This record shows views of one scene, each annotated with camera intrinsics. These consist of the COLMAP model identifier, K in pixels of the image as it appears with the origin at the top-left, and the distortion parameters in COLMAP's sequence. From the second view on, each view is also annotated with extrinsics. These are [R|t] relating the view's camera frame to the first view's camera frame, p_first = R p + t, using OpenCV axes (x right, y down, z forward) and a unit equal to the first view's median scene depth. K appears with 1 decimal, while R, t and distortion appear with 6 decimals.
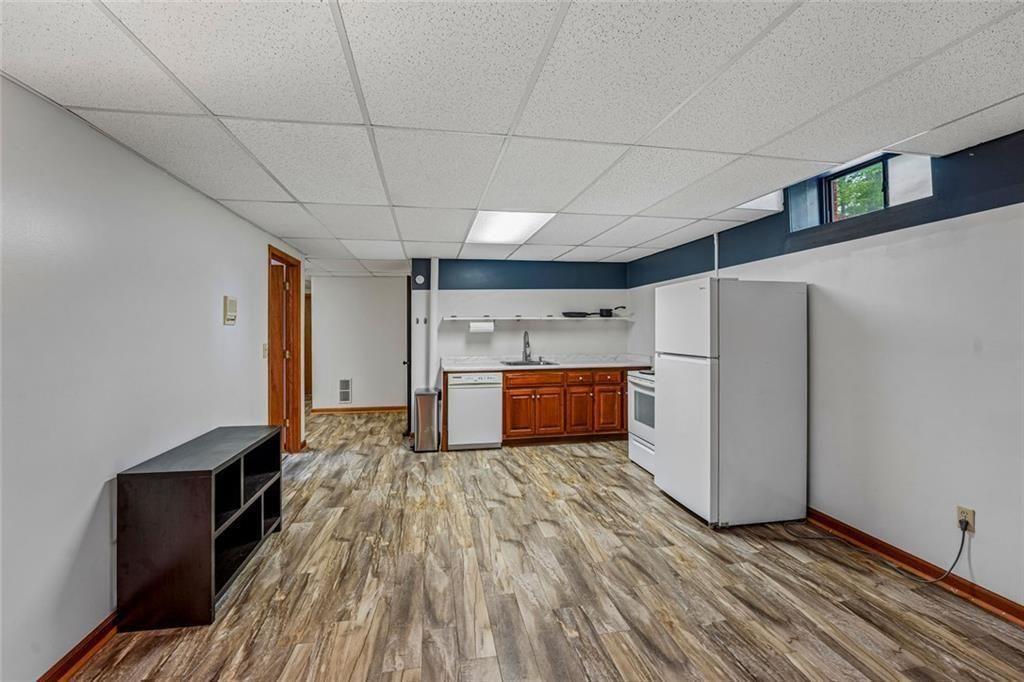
lens RADIAL K [[431.8, 0, 510.8], [0, 431.8, 330.3], [0, 0, 1]] dist [-0.022304, 0.000057]
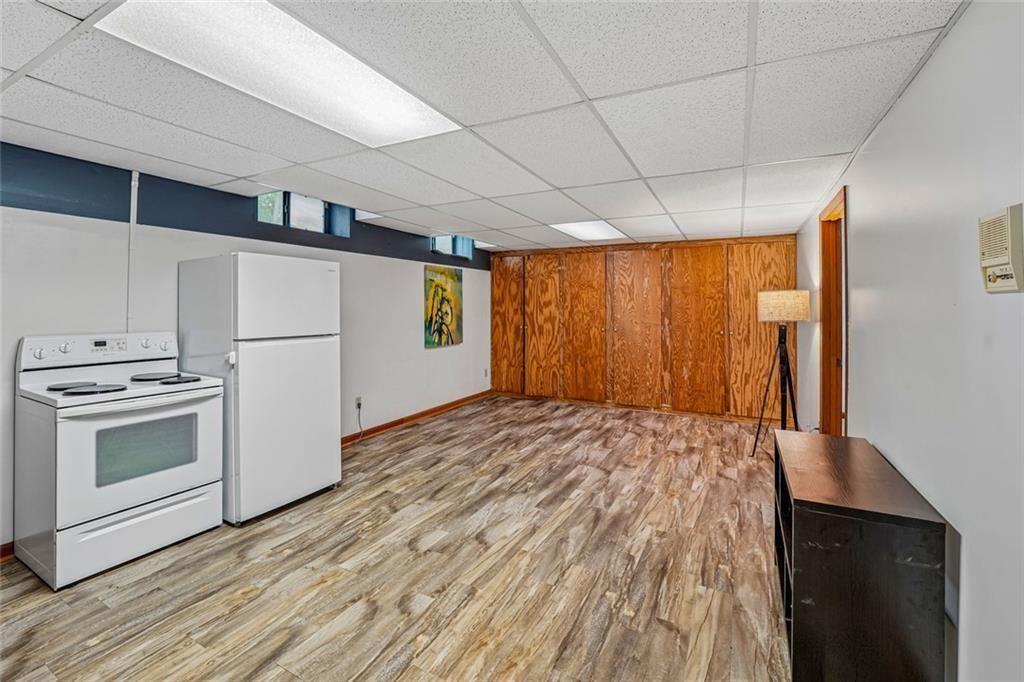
lens RADIAL K [[431.8, 0, 510.8], [0, 431.8, 330.3], [0, 0, 1]] dist [-0.022304, 0.000057]
pose [[-0.781027, -0.027476, 0.623893, -0.622783], [0.003174, 0.998844, 0.047962, 0.000826], [-0.624489, 0.039440, -0.780037, 1.707432]]
